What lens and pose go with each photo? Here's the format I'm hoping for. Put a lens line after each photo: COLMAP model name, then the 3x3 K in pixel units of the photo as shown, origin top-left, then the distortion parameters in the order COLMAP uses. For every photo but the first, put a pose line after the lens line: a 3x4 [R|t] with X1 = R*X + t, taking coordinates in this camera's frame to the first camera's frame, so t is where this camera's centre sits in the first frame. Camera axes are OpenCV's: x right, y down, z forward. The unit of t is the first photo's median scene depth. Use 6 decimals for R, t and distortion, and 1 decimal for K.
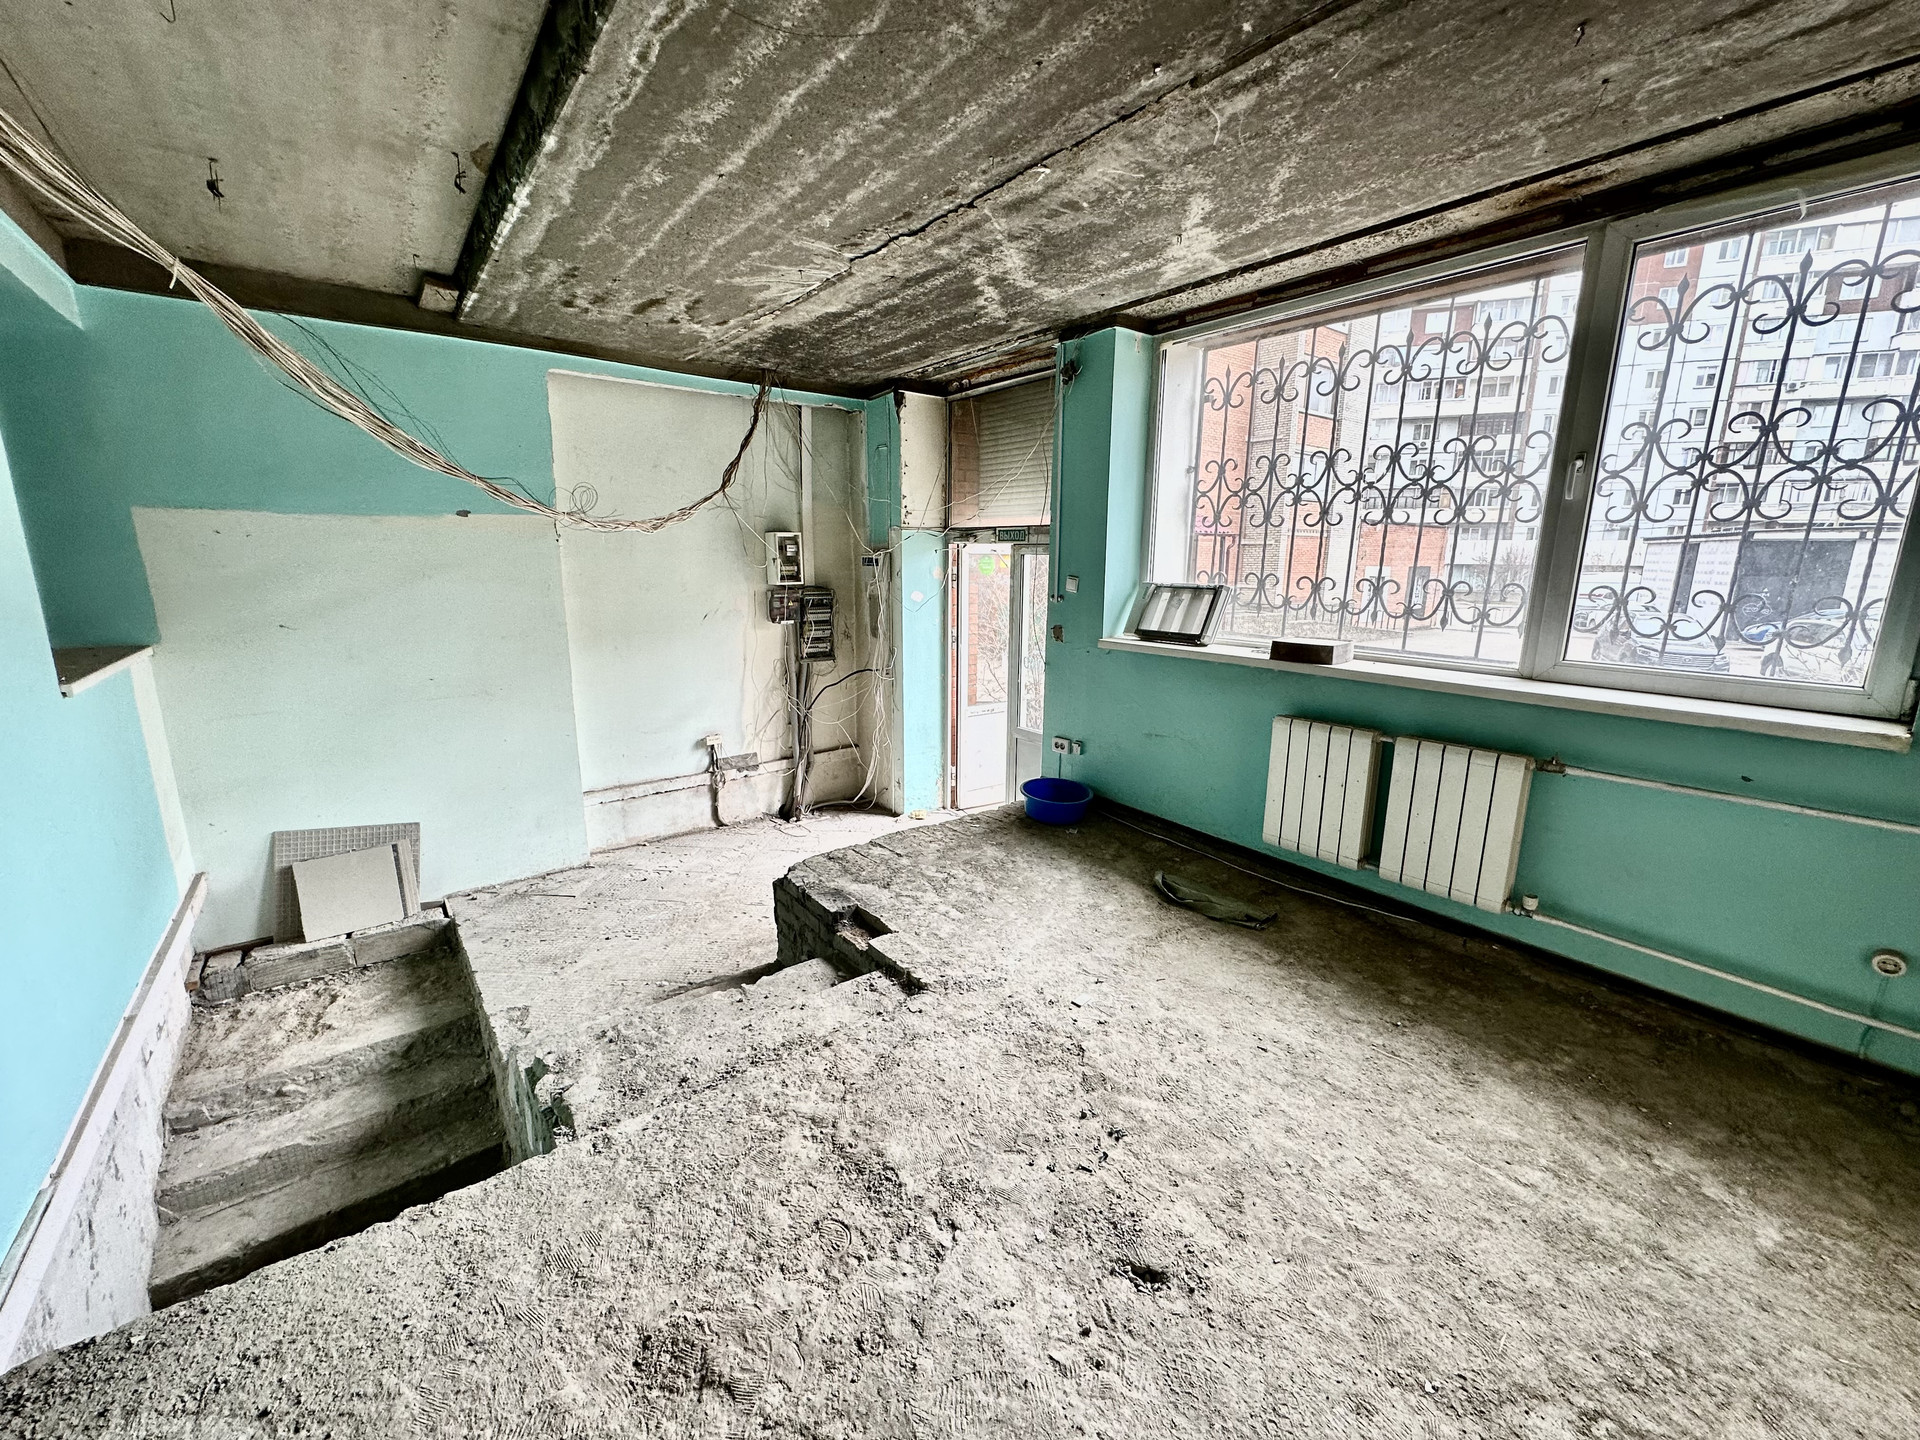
lens RADIAL K [[765.0, 0, 954.7], [0, 765.0, 716.2], [0, 0, 1]] dist [-0.001836, 0.000251]
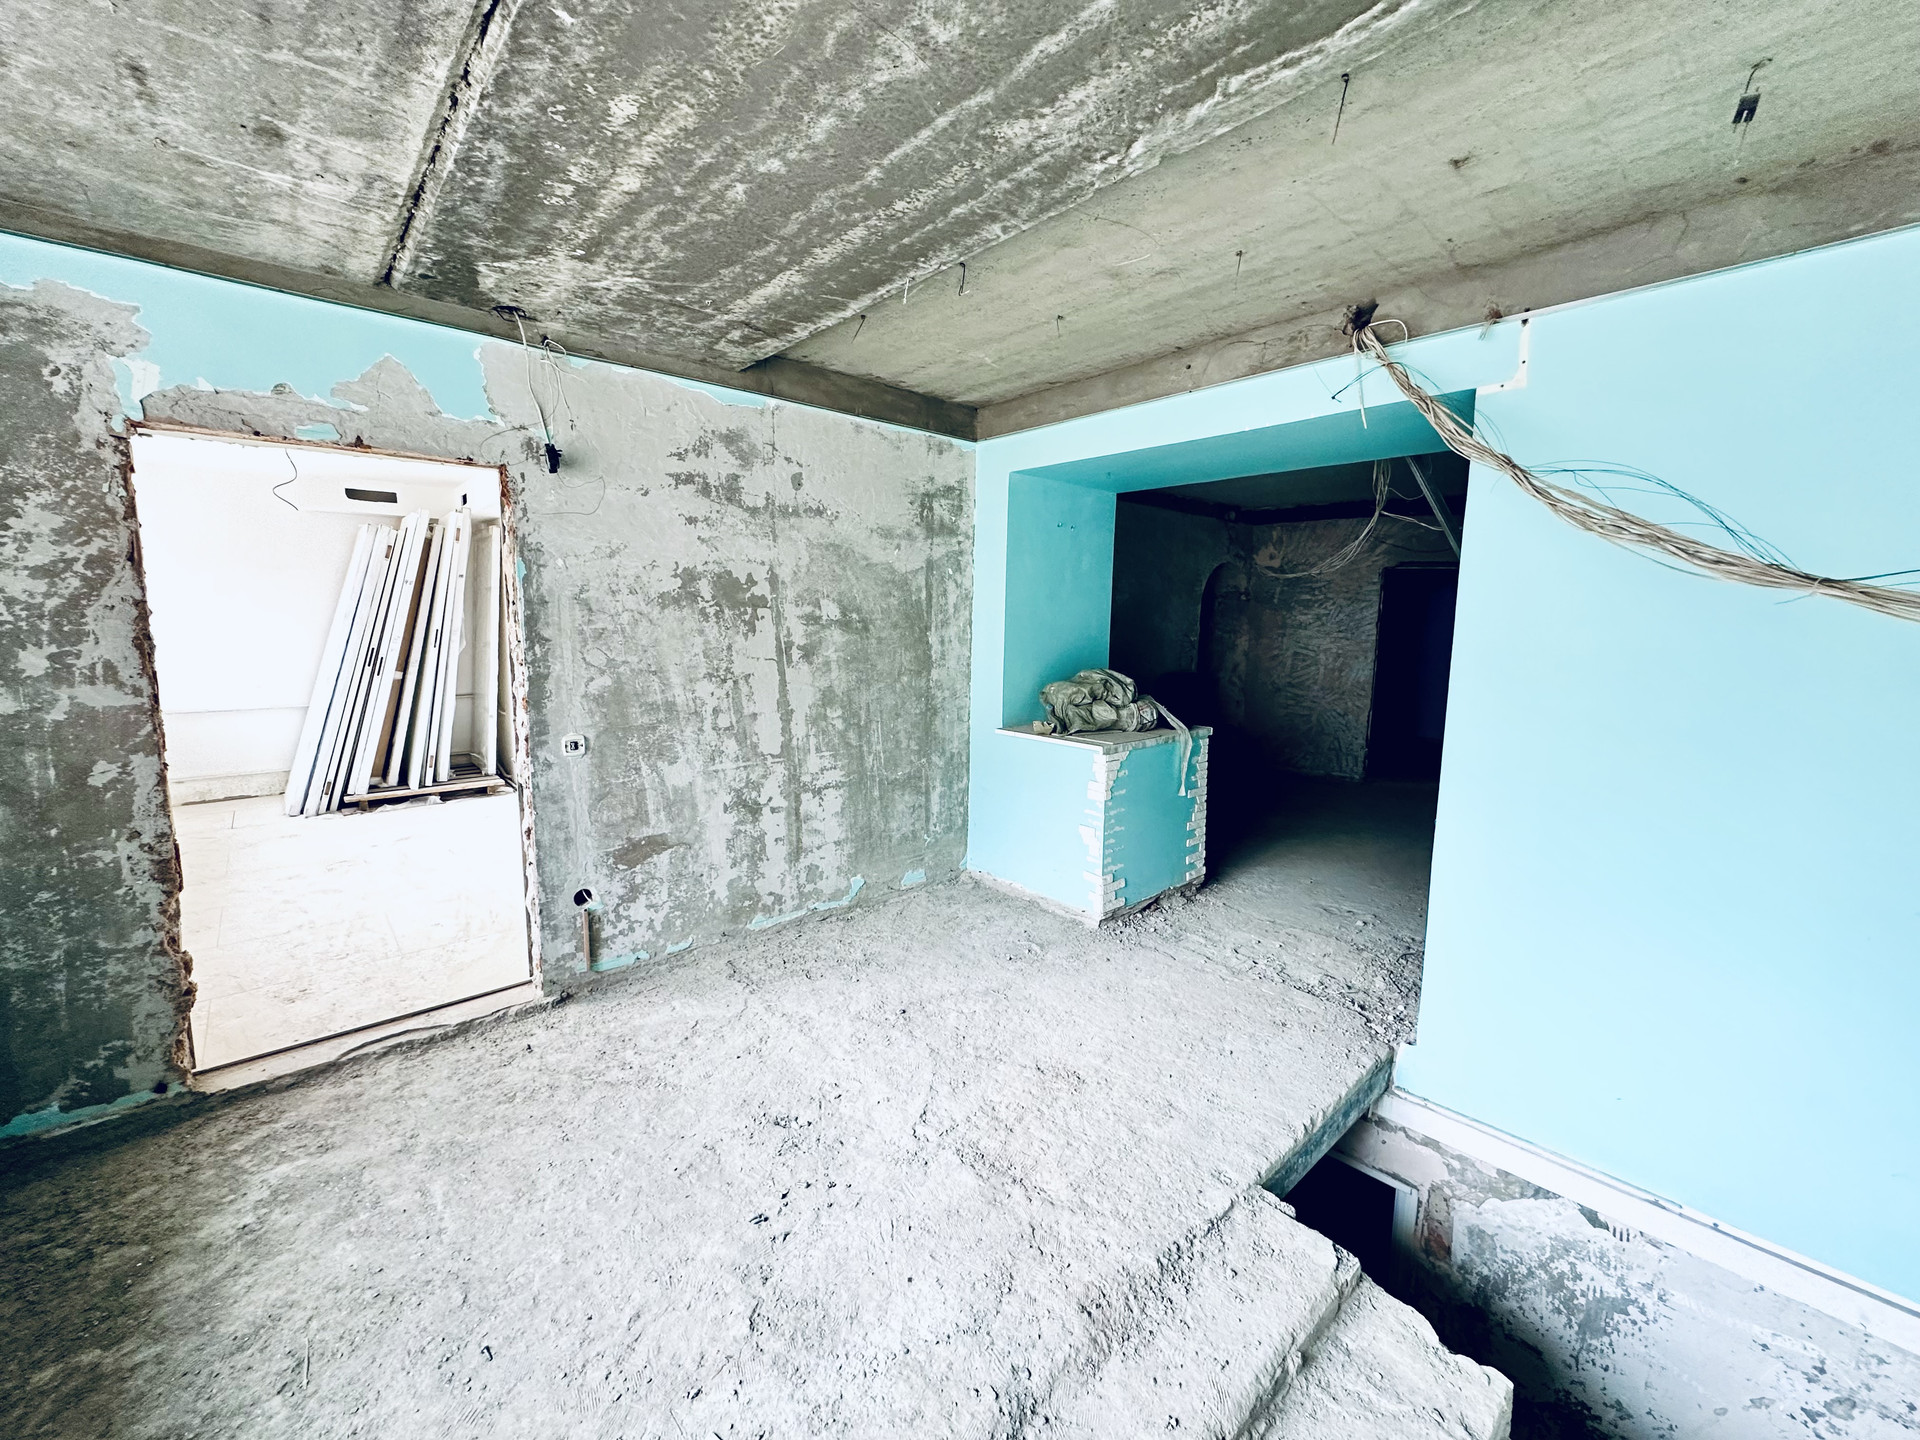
lens RADIAL K [[765.0, 0, 958.3], [0, 765.0, 718.4], [0, 0, 1]] dist [-0.001836, 0.000251]
pose [[-0.996822, -0.012310, -0.078707, 0.029456], [-0.037778, 0.942875, 0.330997, -0.389406], [0.070136, 0.332918, -0.940344, 1.553764]]
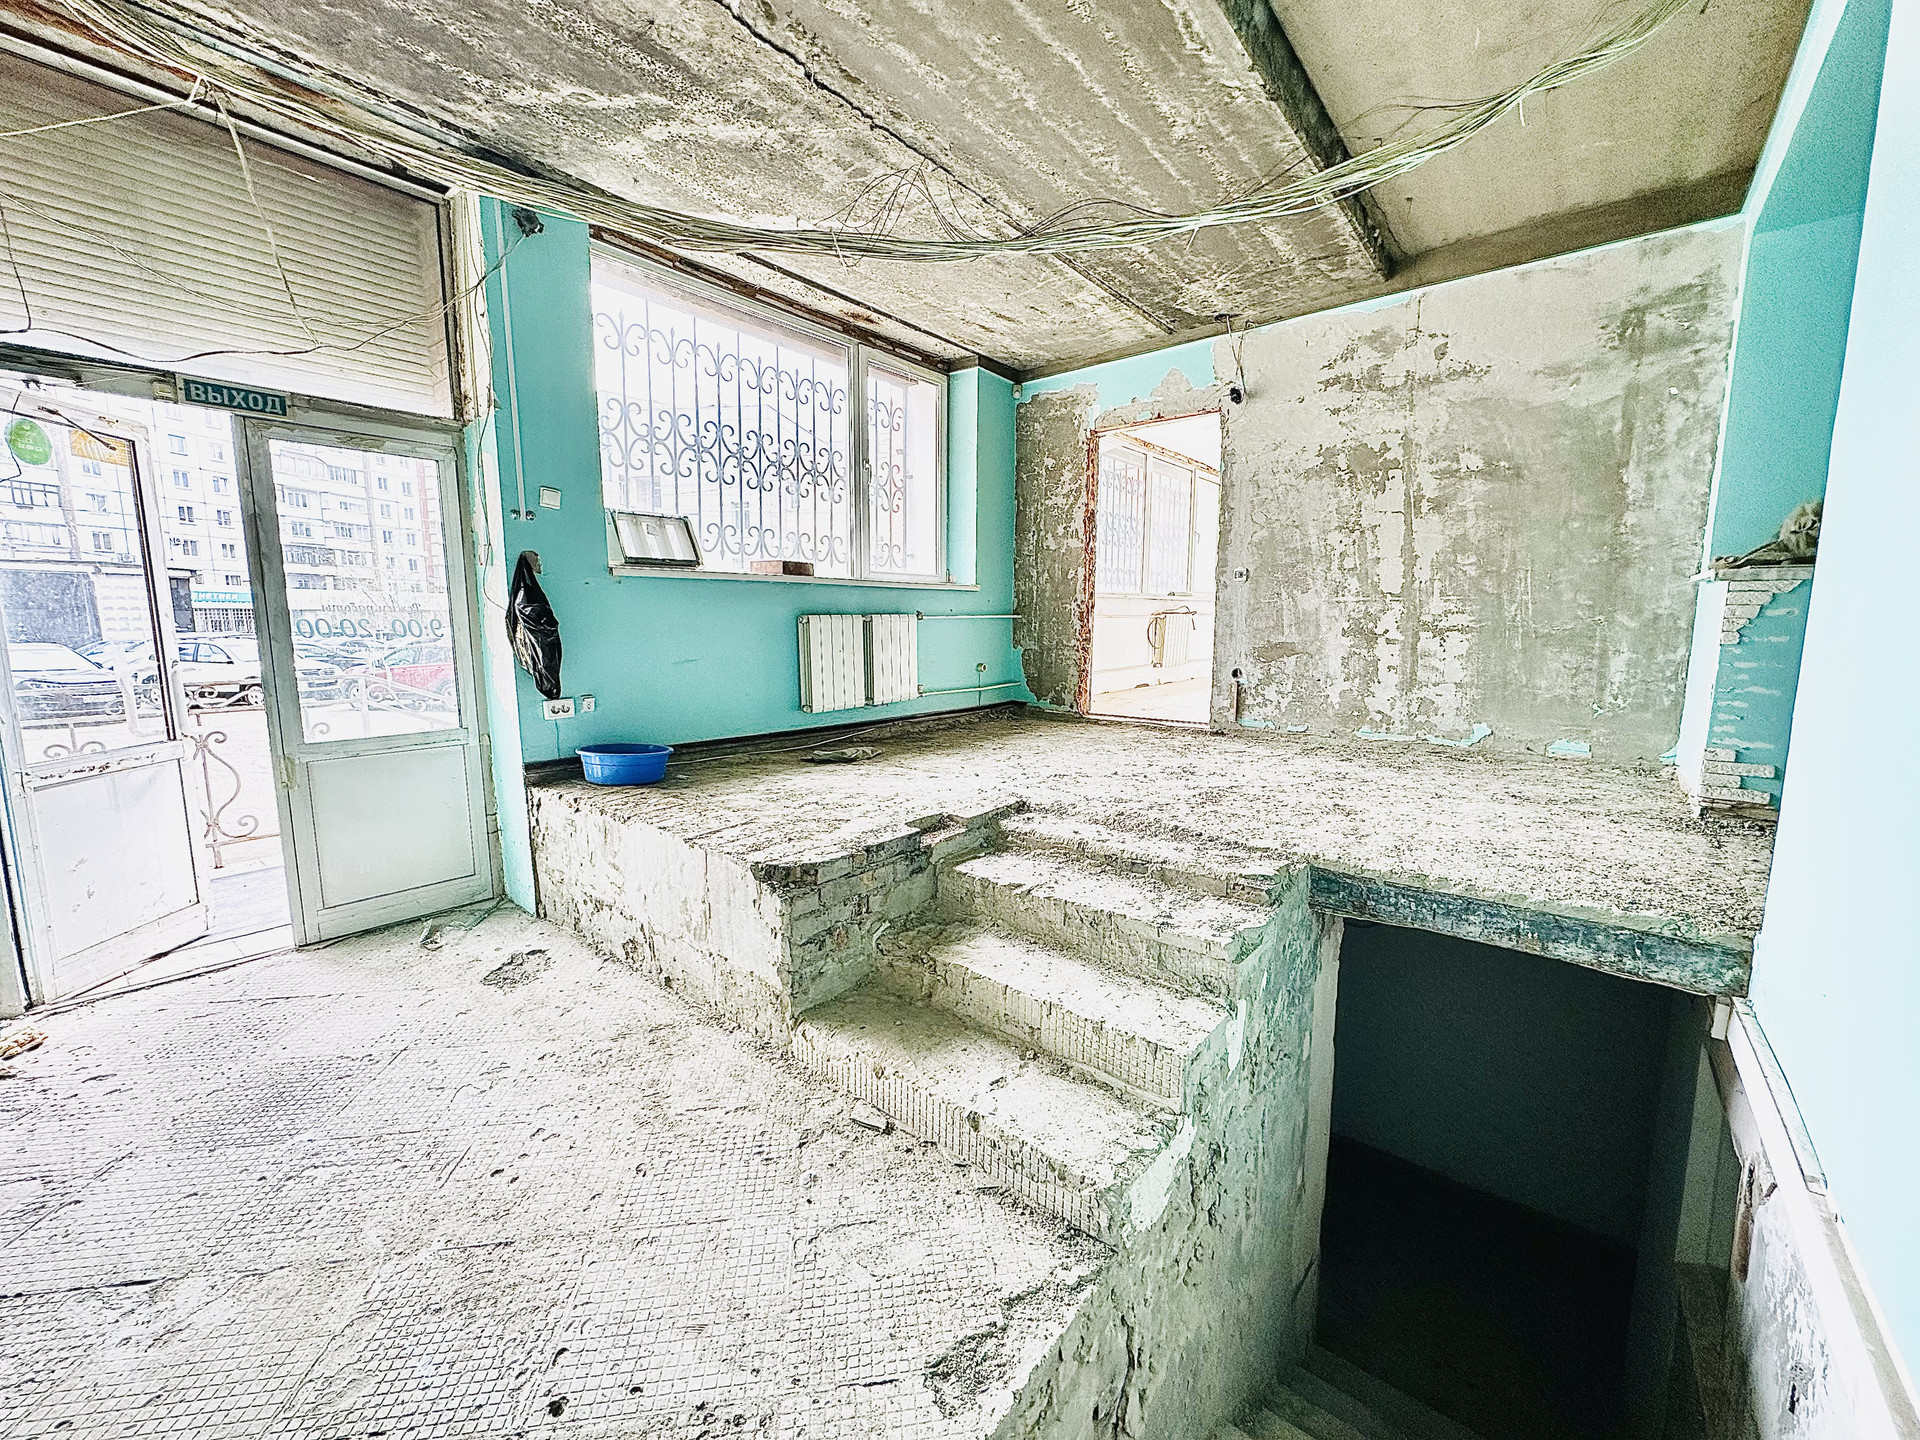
lens RADIAL K [[765.0, 0, 961.0], [0, 765.0, 716.0], [0, 0, 1]] dist [-0.001836, 0.000251]
pose [[-0.227898, -0.136802, 0.964027, -1.394714], [0.196671, 0.963206, 0.183179, -0.031650], [-0.953616, 0.231343, -0.192608, 1.518162]]
